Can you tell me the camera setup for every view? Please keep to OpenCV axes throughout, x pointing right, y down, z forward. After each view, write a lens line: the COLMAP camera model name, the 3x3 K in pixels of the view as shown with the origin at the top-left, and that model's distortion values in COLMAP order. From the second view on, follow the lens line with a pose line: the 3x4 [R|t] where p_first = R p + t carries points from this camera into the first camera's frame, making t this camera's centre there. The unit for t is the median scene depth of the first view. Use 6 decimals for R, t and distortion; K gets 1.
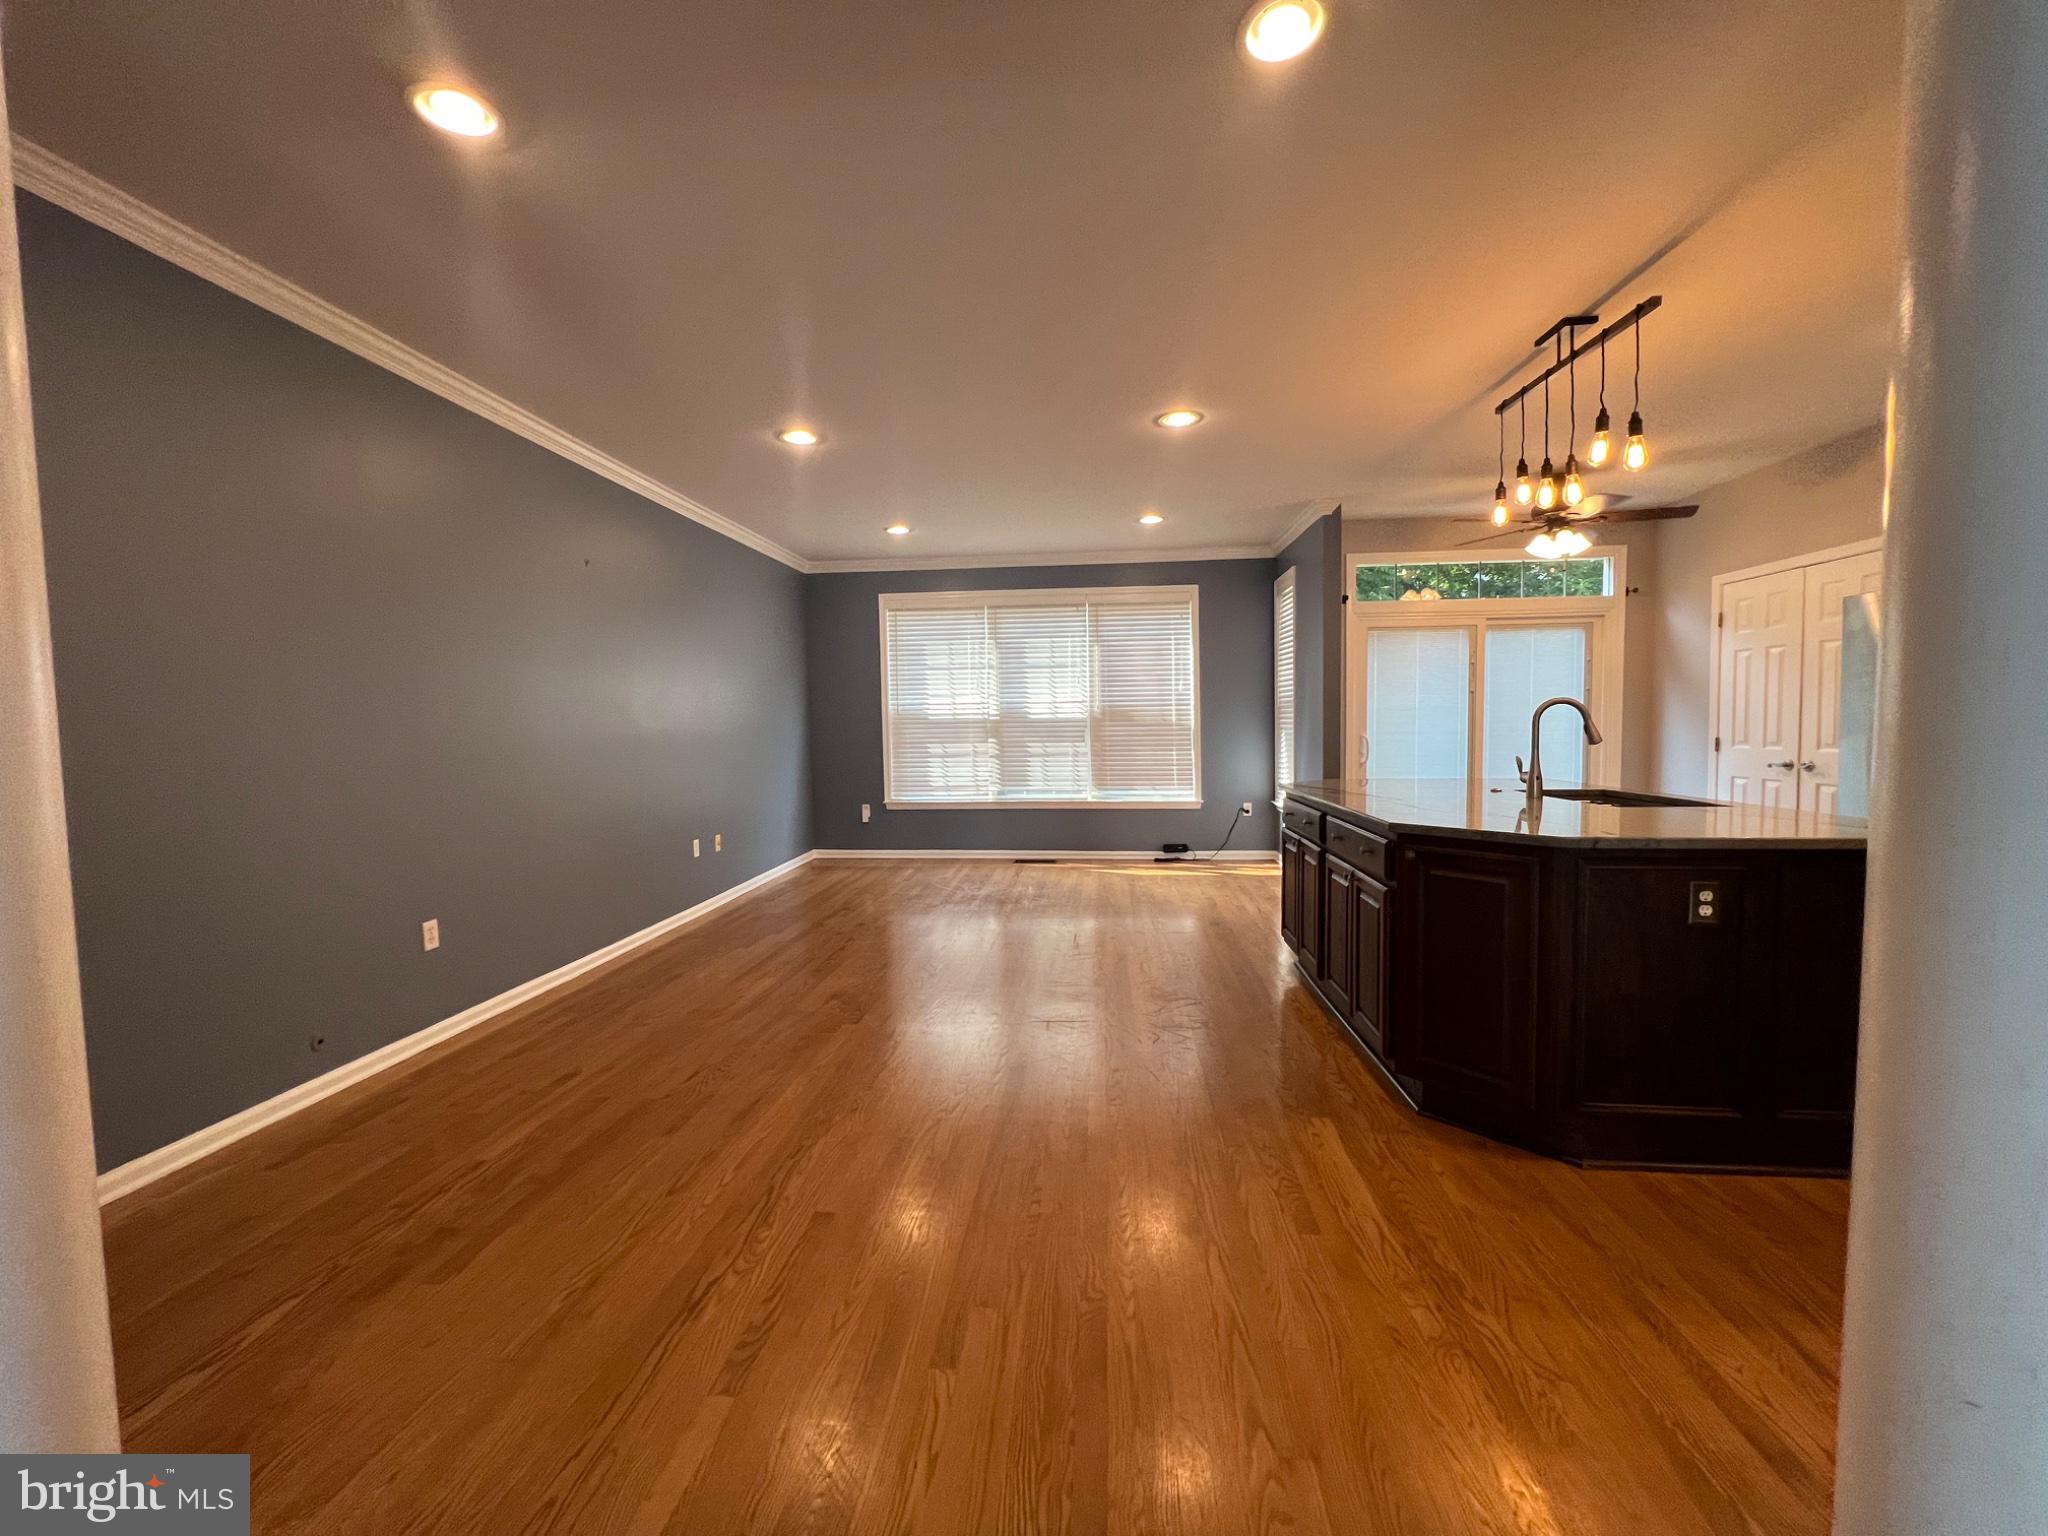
lens RADIAL K [[822.9, 0, 1024.0], [0, 822.9, 768.0], [0, 0, 1]] dist [-0.000161, -0.000024]
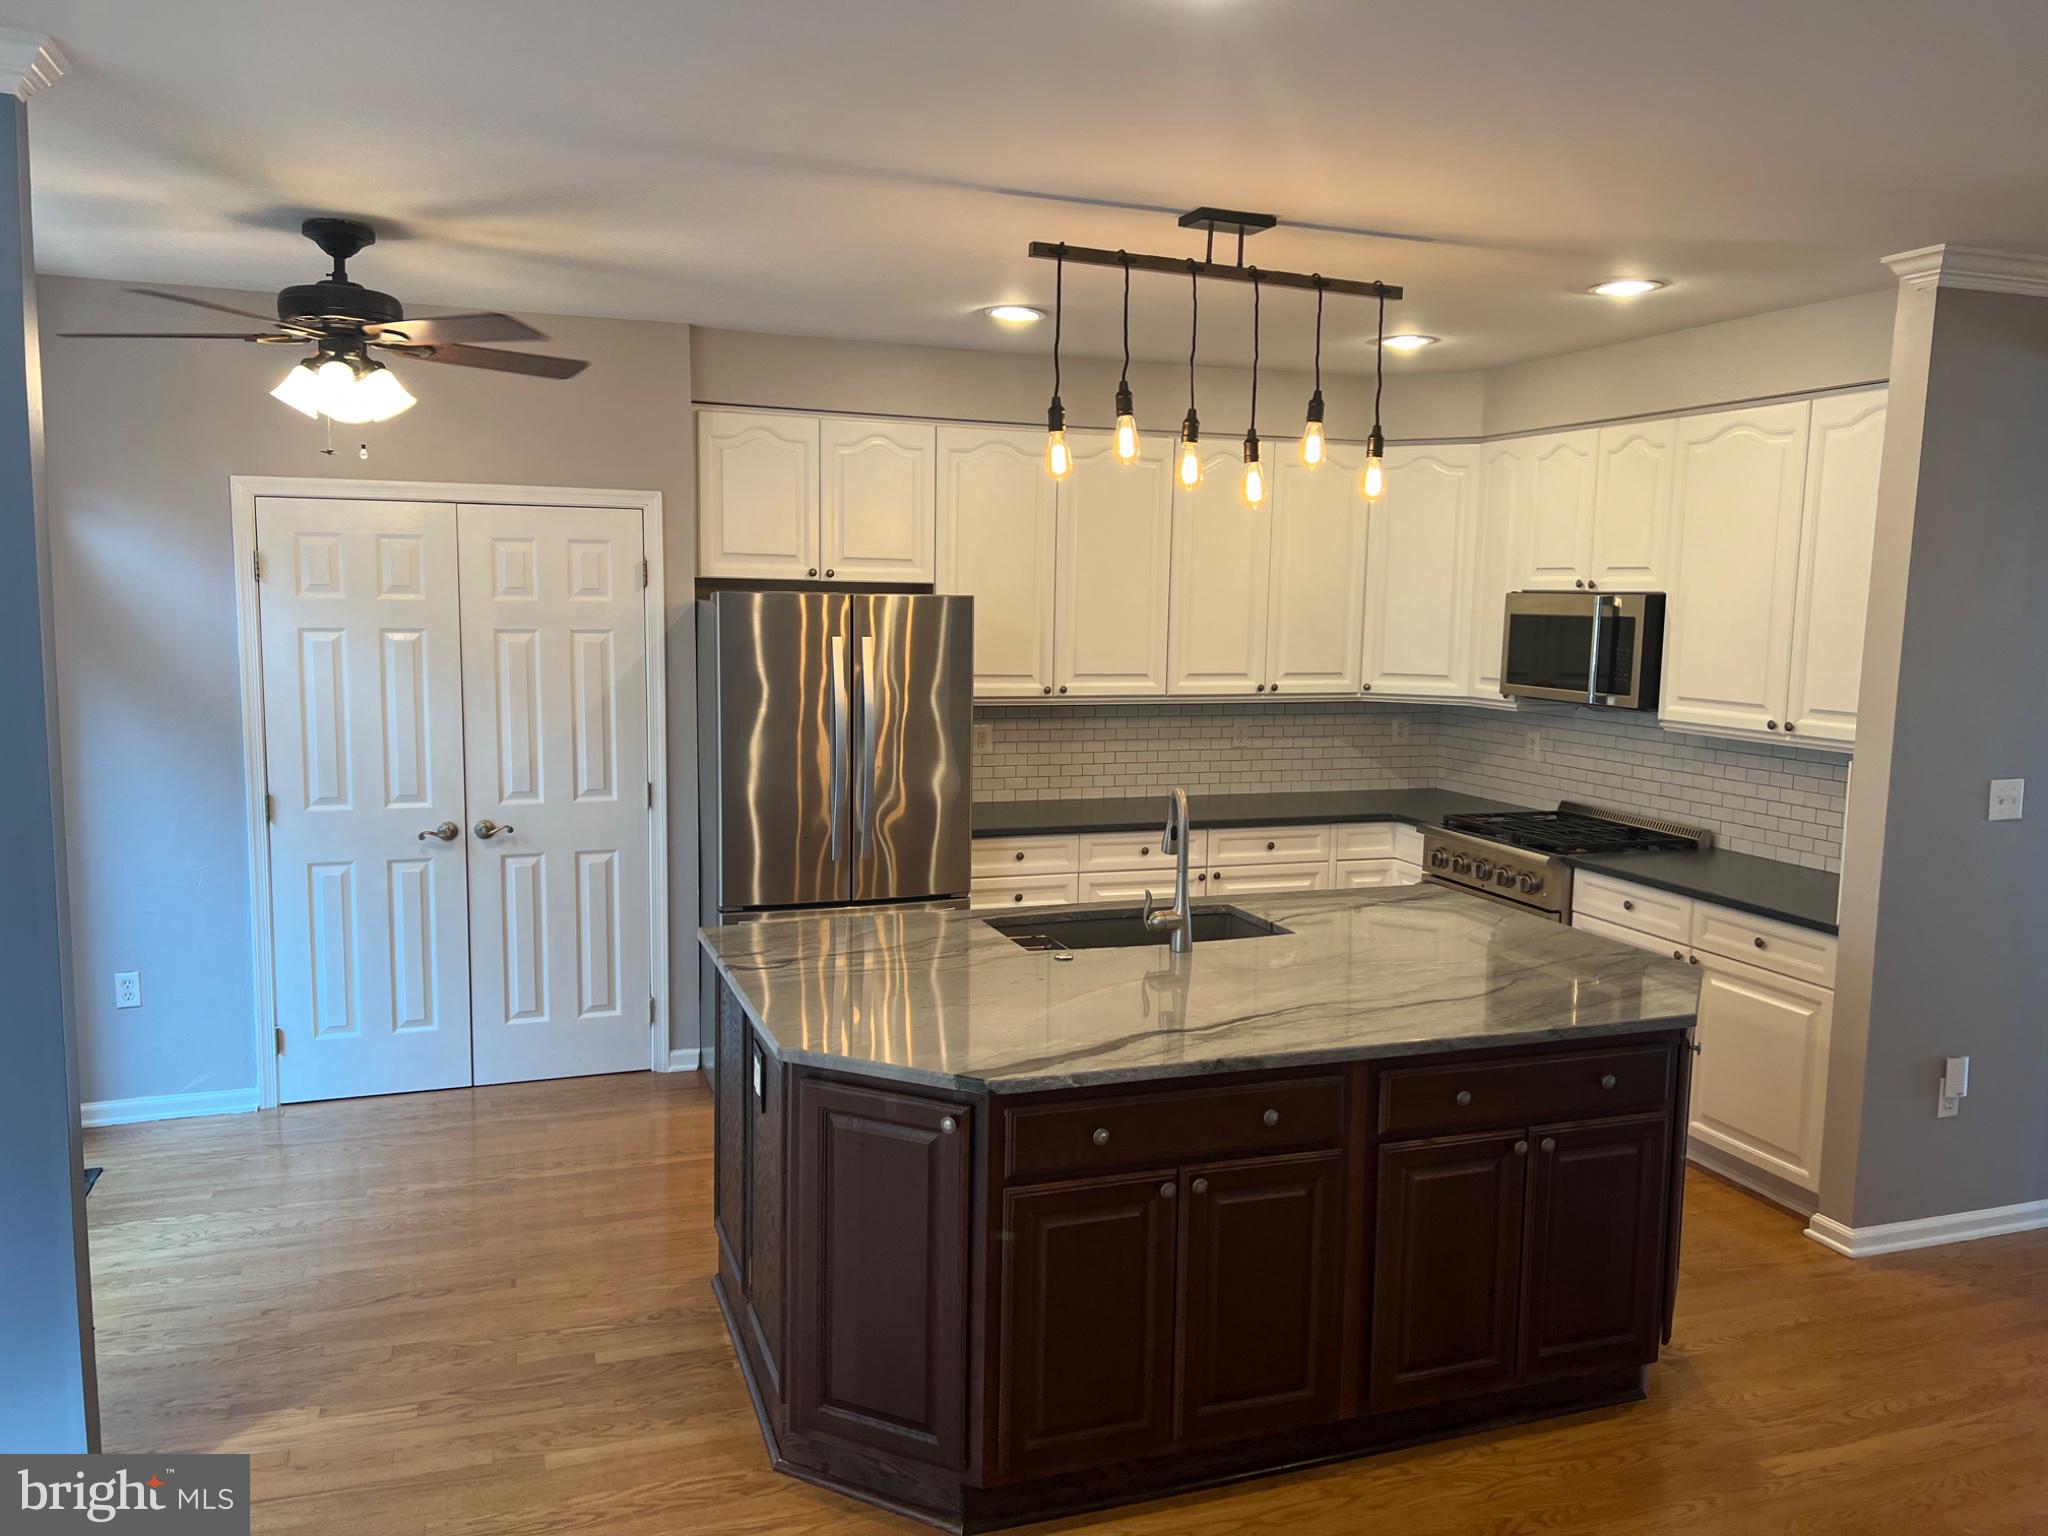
lens RADIAL K [[1538.3, 0, 1024.0], [0, 1538.3, 768.0], [0, 0, 1]] dist [0.000810, 0.000068]
pose [[-0.421347, -0.103137, 0.901016, -0.245746], [0.040081, 0.990424, 0.132115, -0.179247], [-0.906013, 0.091780, -0.413179, 1.073063]]
